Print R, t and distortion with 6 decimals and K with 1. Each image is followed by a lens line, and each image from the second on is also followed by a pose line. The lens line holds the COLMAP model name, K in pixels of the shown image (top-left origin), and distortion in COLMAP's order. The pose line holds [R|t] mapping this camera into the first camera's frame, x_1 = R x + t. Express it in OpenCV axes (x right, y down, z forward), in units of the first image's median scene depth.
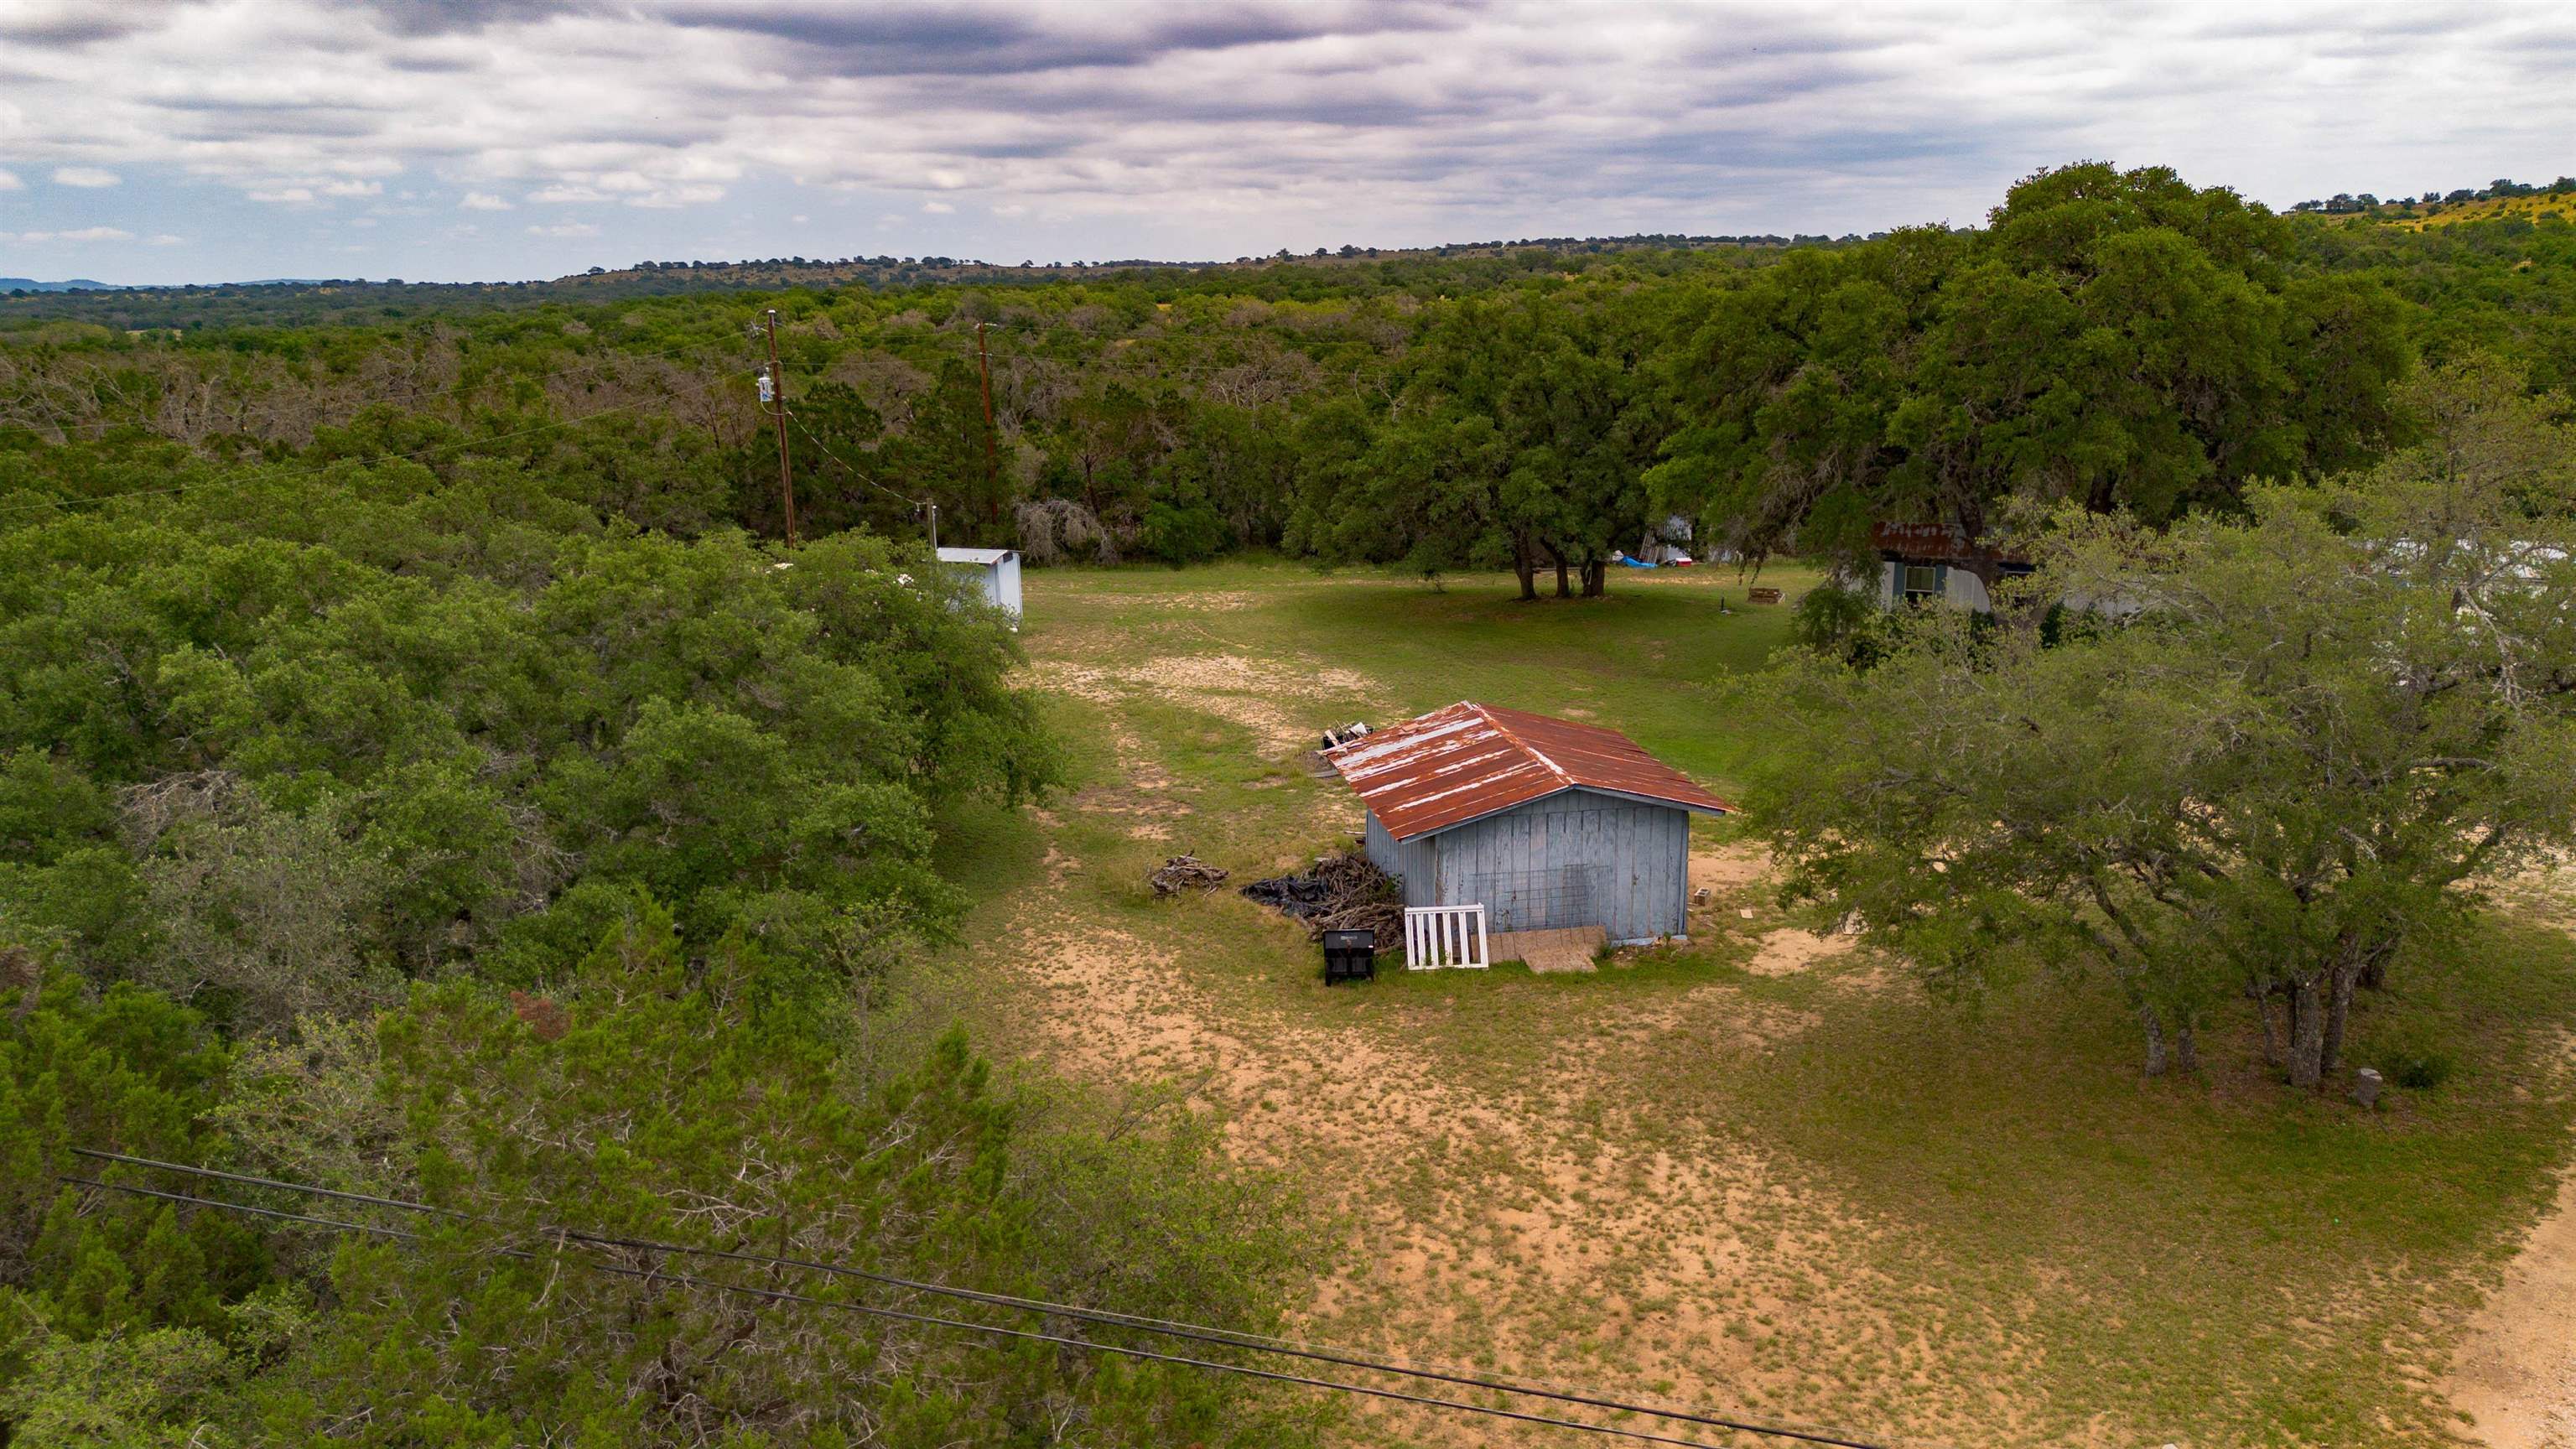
lens RADIAL K [[1825.8, 0, 1277.1], [0, 1825.8, 711.5], [0, 0, 1]] dist [0.063556, -0.062252]
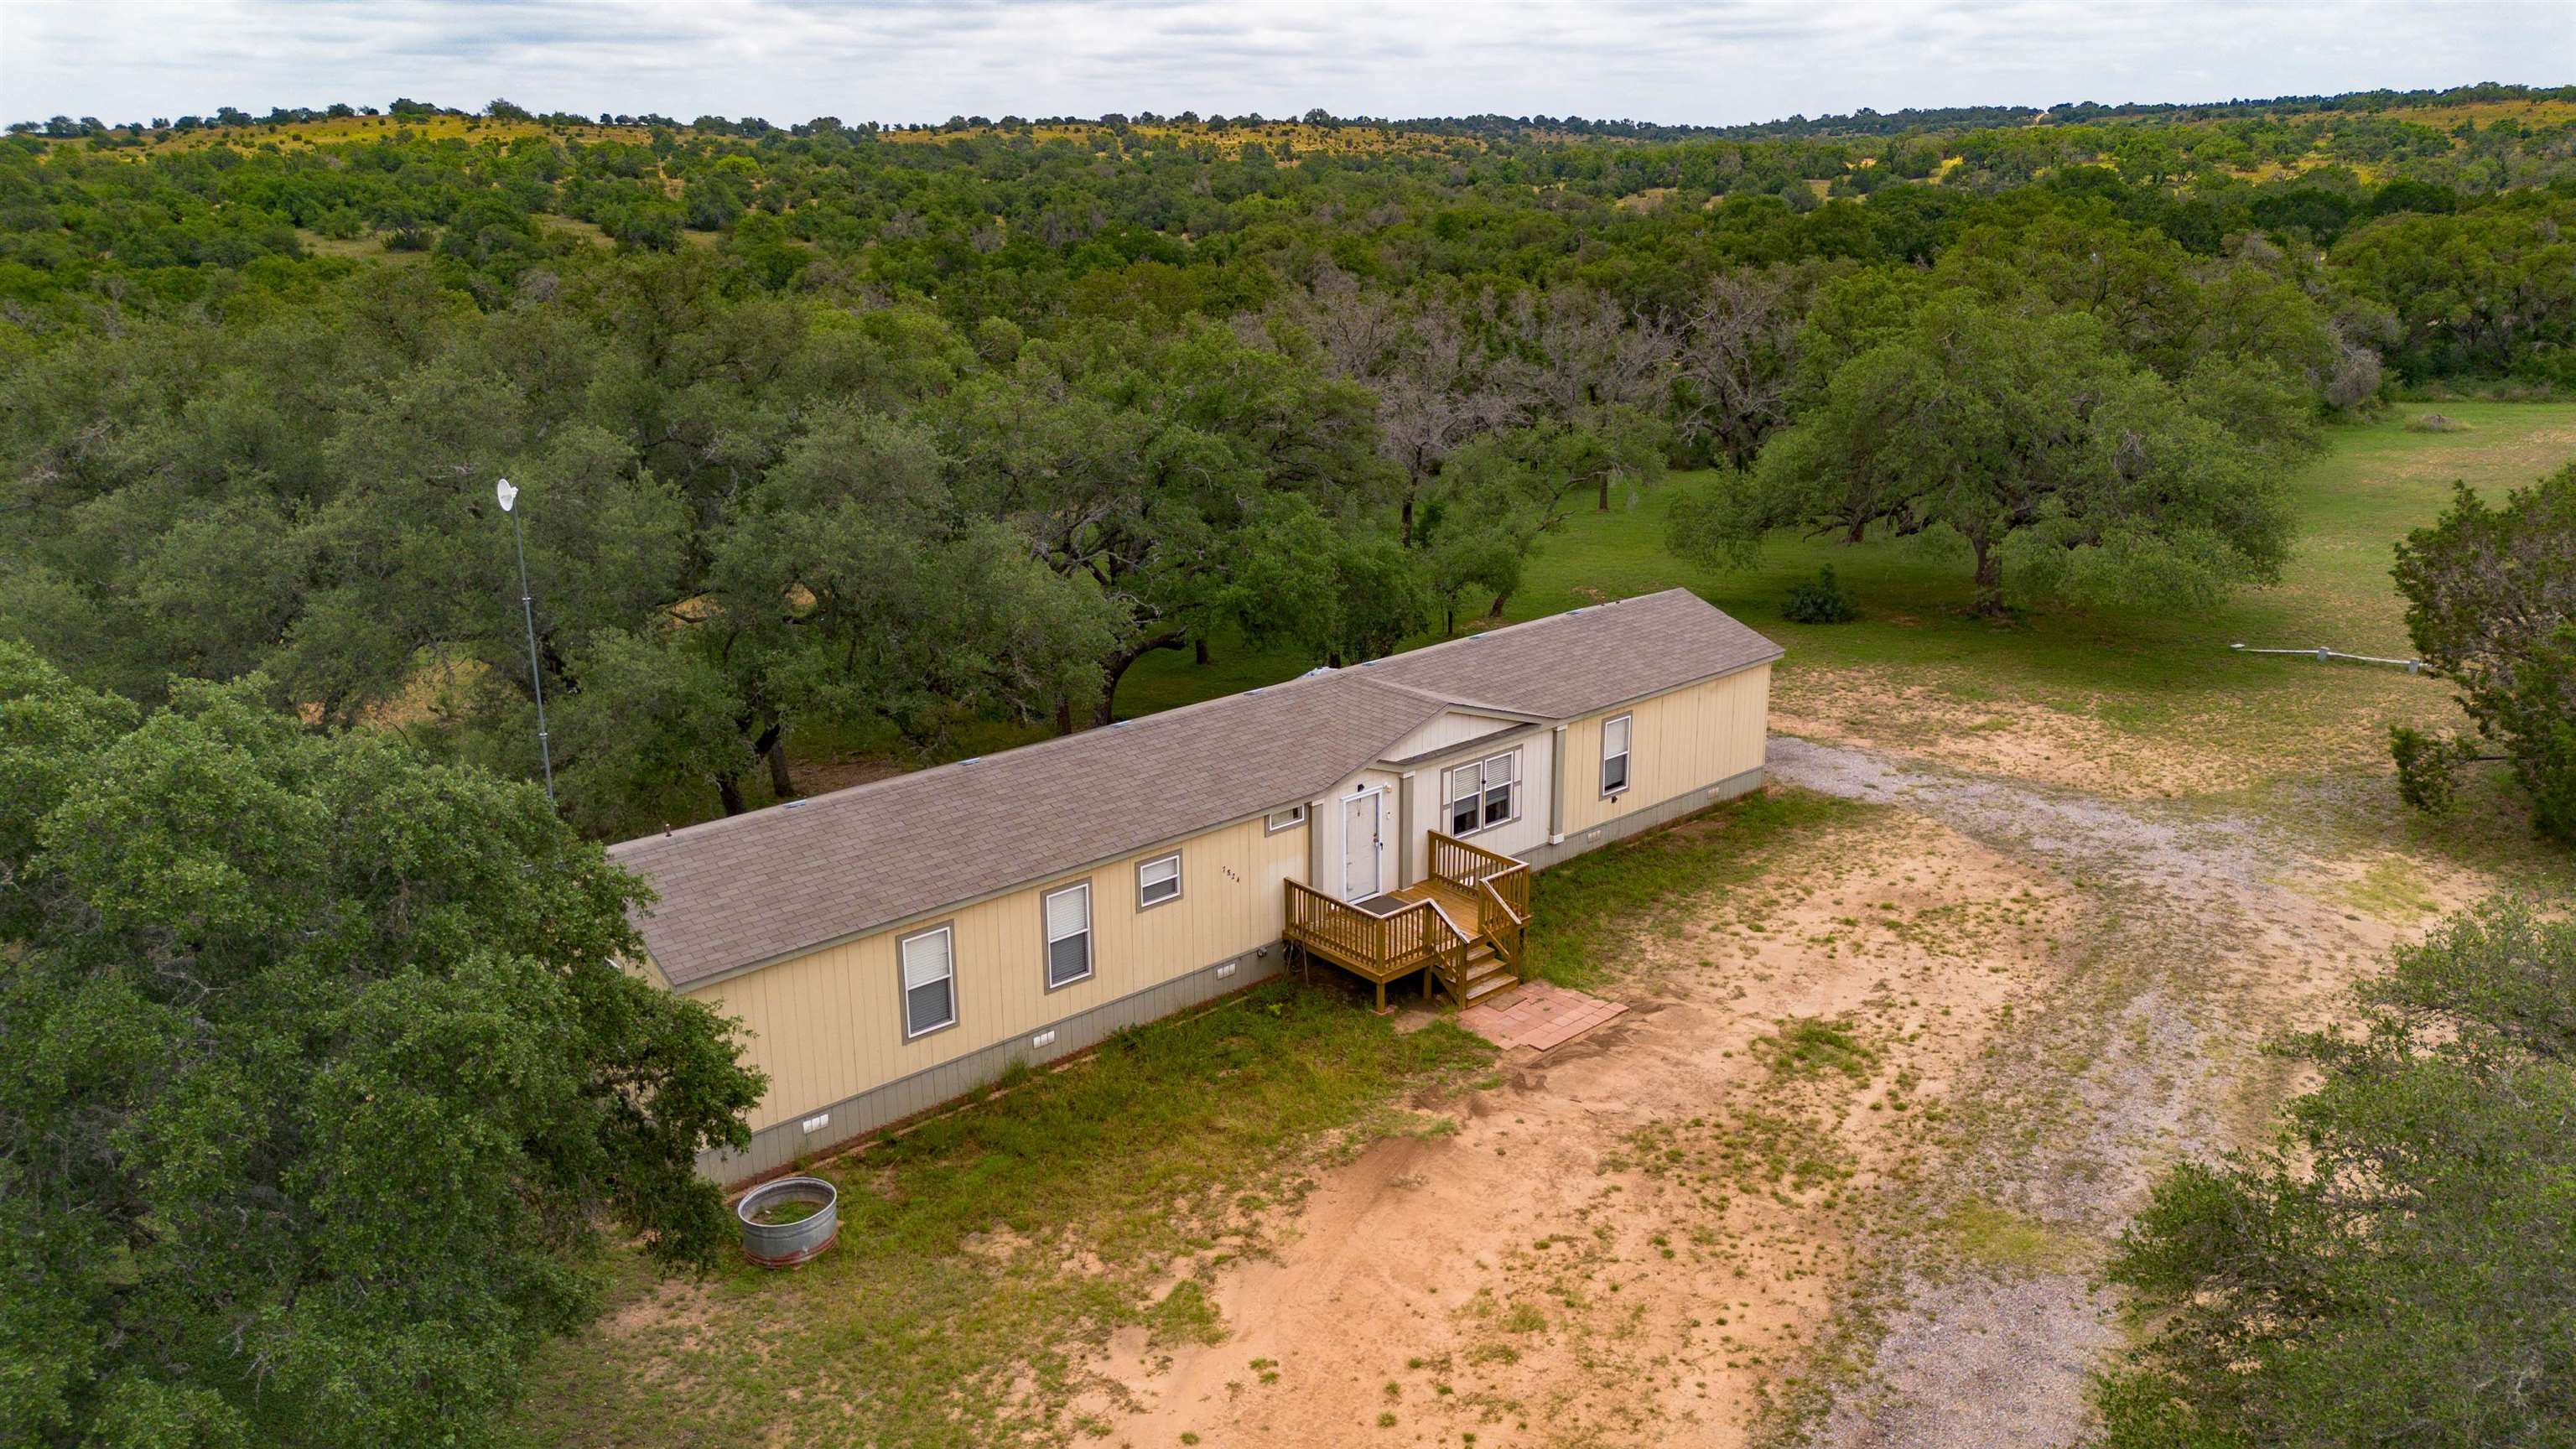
lens RADIAL K [[1825.8, 0, 1280.6], [0, 1825.8, 710.5], [0, 0, 1]] dist [0.063556, -0.062252]
pose [[0.500981, -0.233478, 0.833370, 0.045844], [0.201763, 0.967899, 0.149878, -0.011936], [-0.841612, 0.093057, 0.532006, 0.037004]]
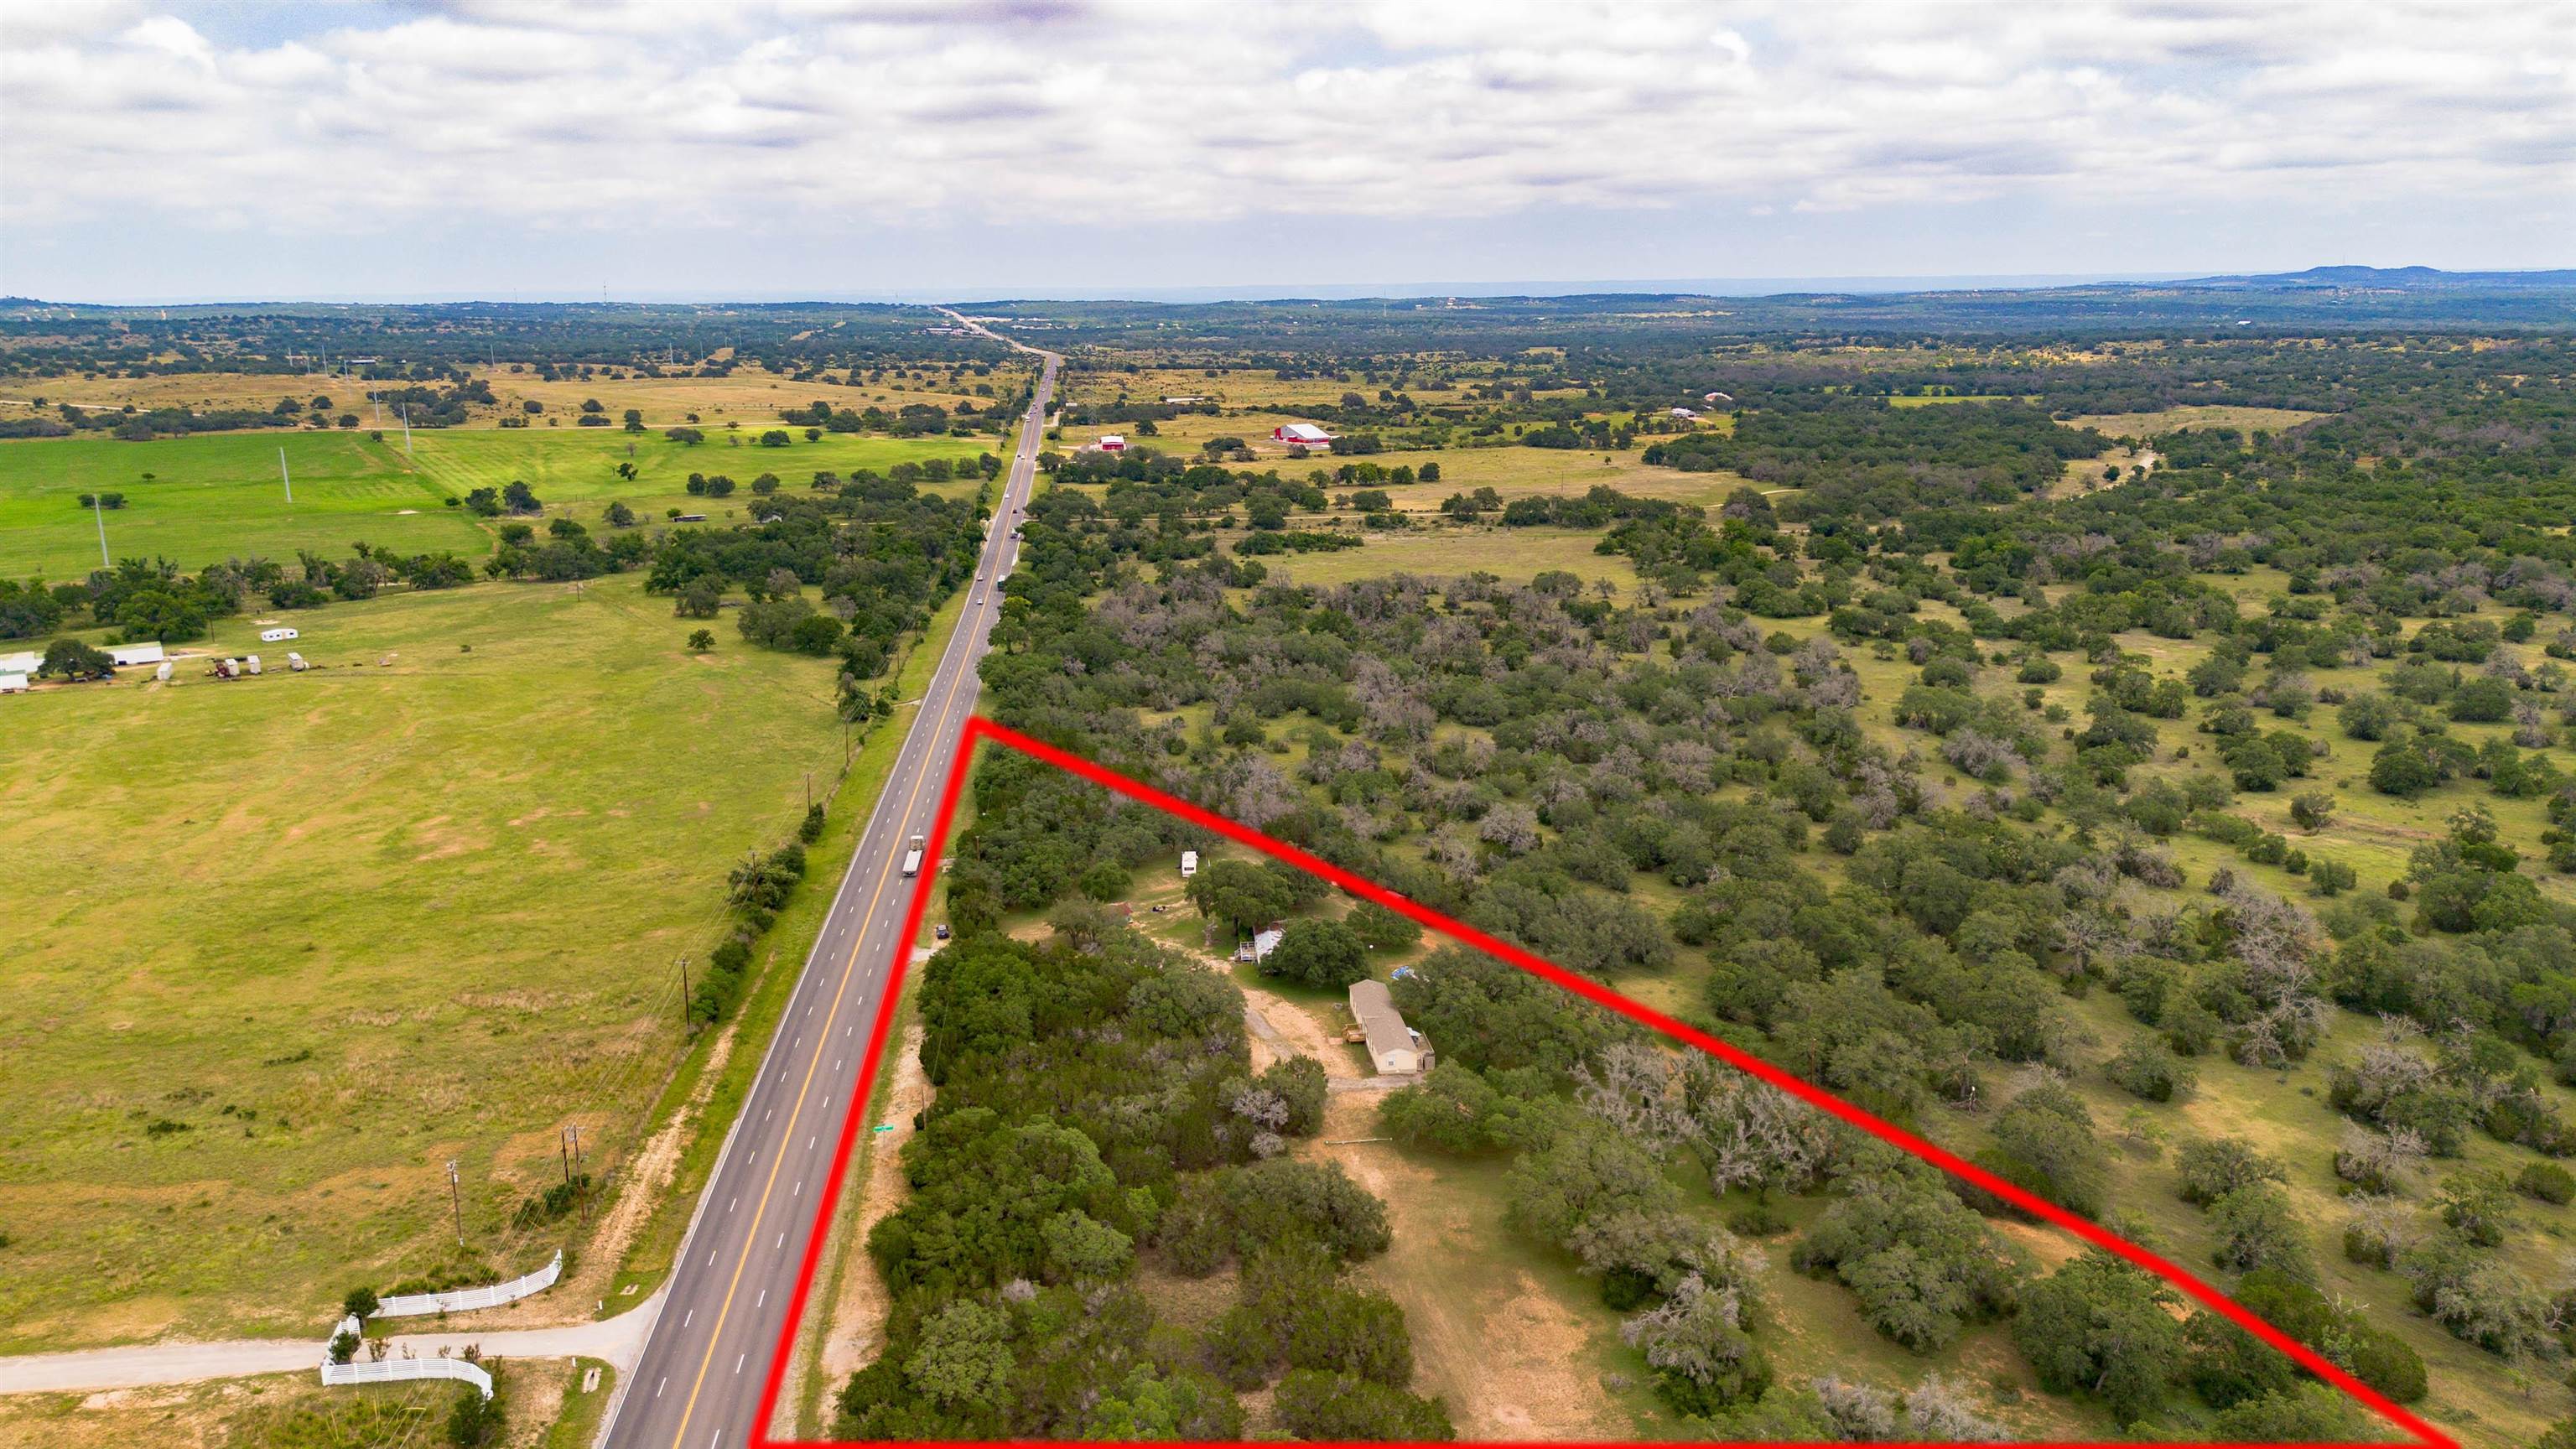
lens RADIAL K [[1825.8, 0, 1280.2], [0, 1825.8, 729.2], [0, 0, 1]] dist [0.063556, -0.062252]
pose [[0.439208, 0.226000, -0.869494, 0.324590], [-0.203069, 0.967766, 0.148967, -0.093911], [0.875134, 0.111140, 0.470944, -0.105390]]
